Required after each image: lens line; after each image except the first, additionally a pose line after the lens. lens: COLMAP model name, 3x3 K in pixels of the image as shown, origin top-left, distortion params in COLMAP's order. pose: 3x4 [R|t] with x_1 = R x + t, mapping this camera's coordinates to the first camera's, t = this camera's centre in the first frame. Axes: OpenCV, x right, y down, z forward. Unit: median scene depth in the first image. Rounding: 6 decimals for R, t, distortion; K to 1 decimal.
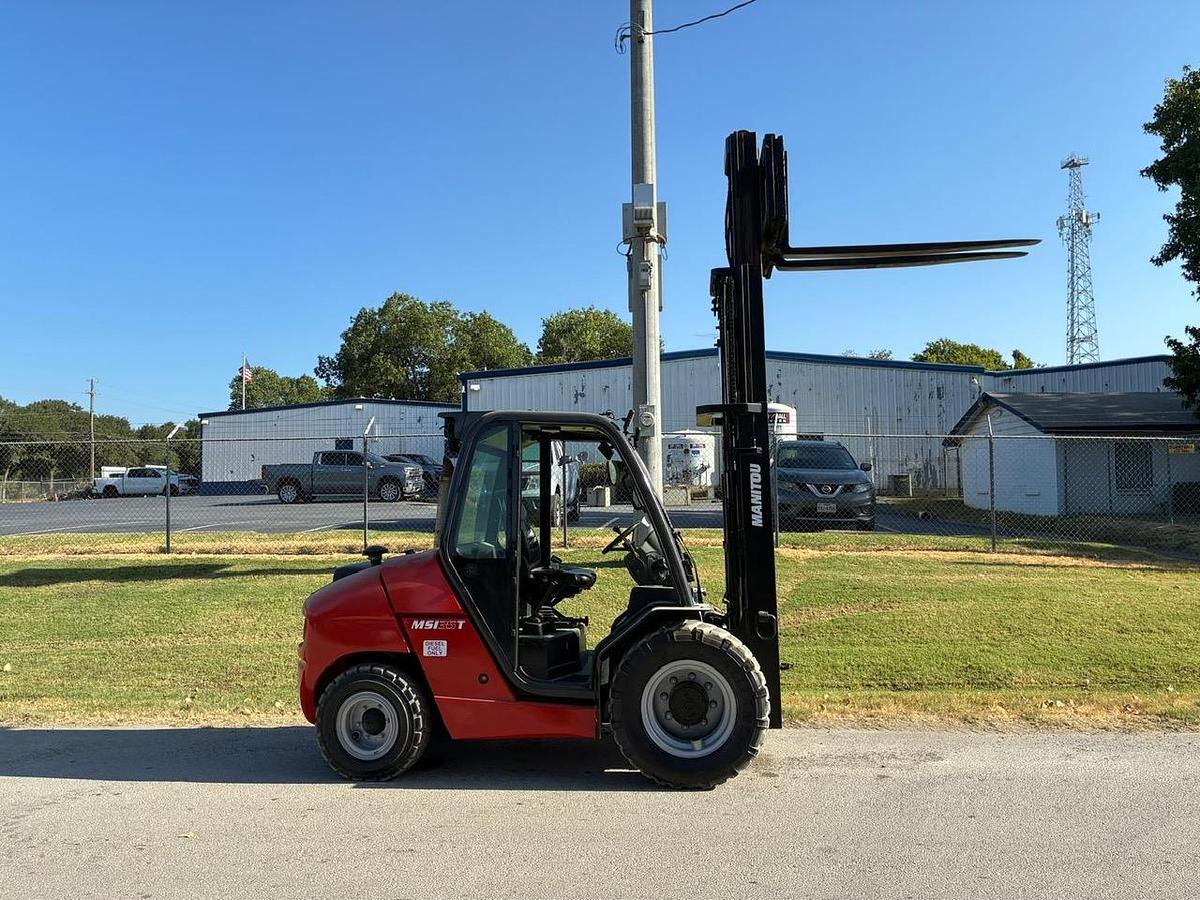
lens RADIAL K [[909.4, 0, 604.5], [0, 909.4, 433.5], [0, 0, 1]] dist [0.038823, -0.045844]
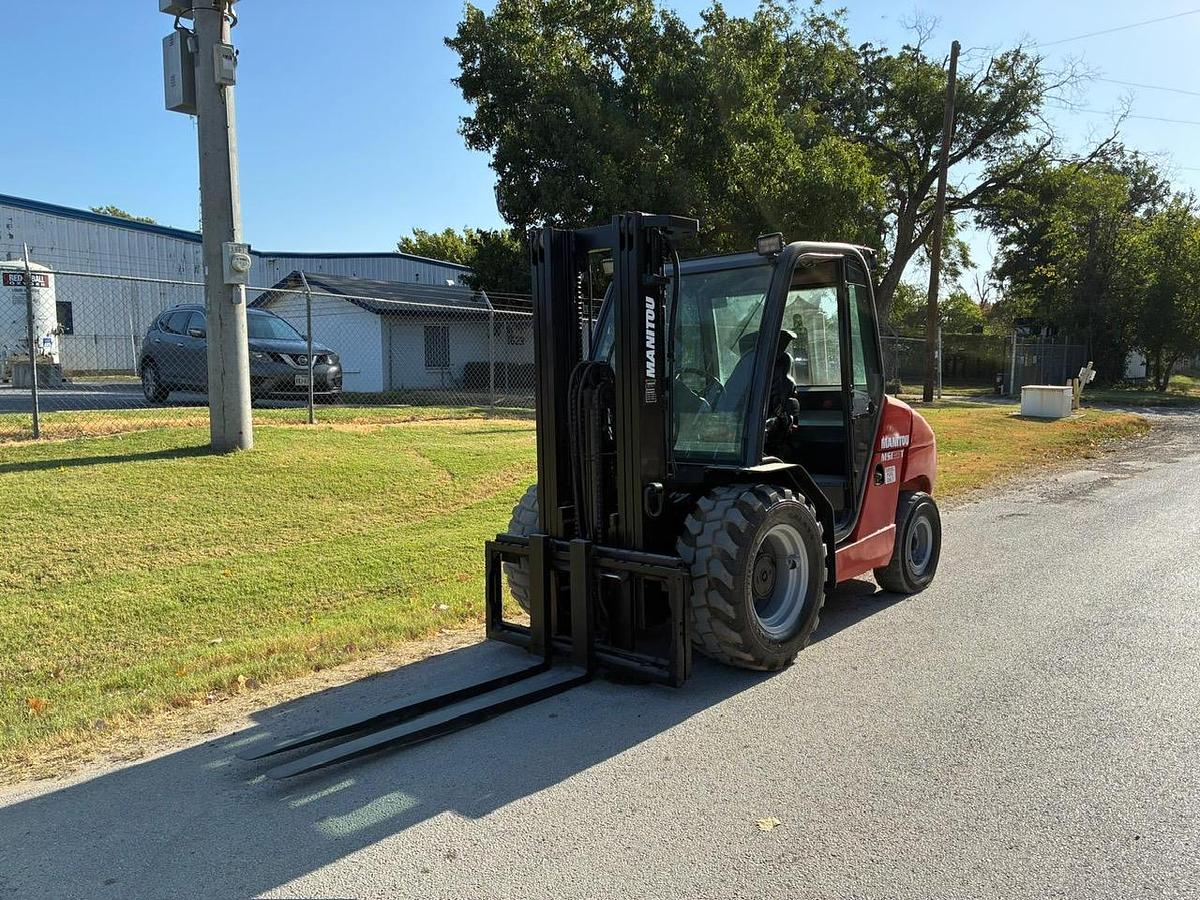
lens RADIAL K [[909.4, 0, 610.8], [0, 909.4, 434.9], [0, 0, 1]] dist [0.038823, -0.045844]
pose [[0.613205, -0.052793, 0.788158, -0.170009], [-0.044073, 0.993923, 0.100866, 0.017411], [-0.788693, -0.096588, 0.607152, 0.120516]]
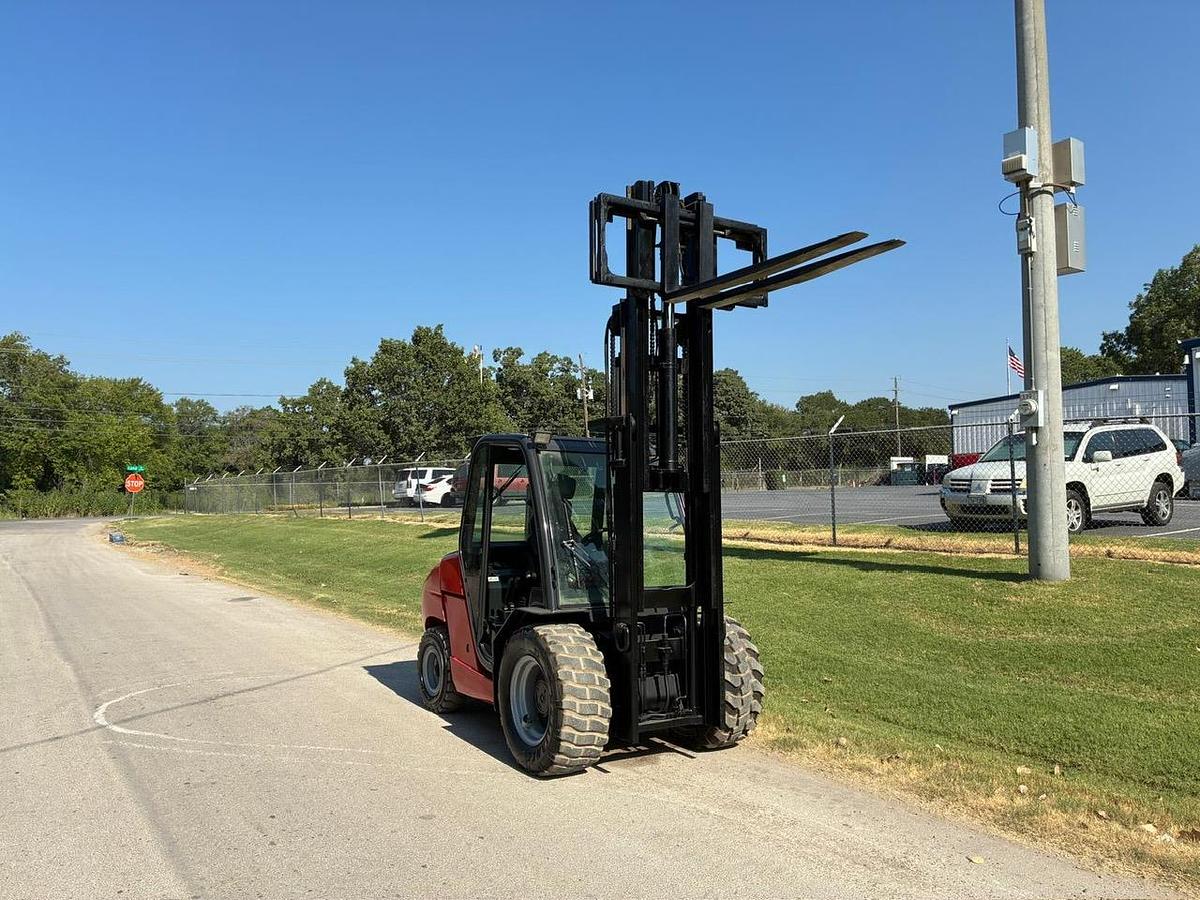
lens RADIAL K [[909.4, 0, 603.5], [0, 909.4, 434.6], [0, 0, 1]] dist [0.038823, -0.045844]
pose [[0.638034, -0.037615, -0.769089, 0.201390], [0.050532, 0.998698, -0.006924, -0.001990], [0.768348, -0.034446, 0.639105, 0.068528]]
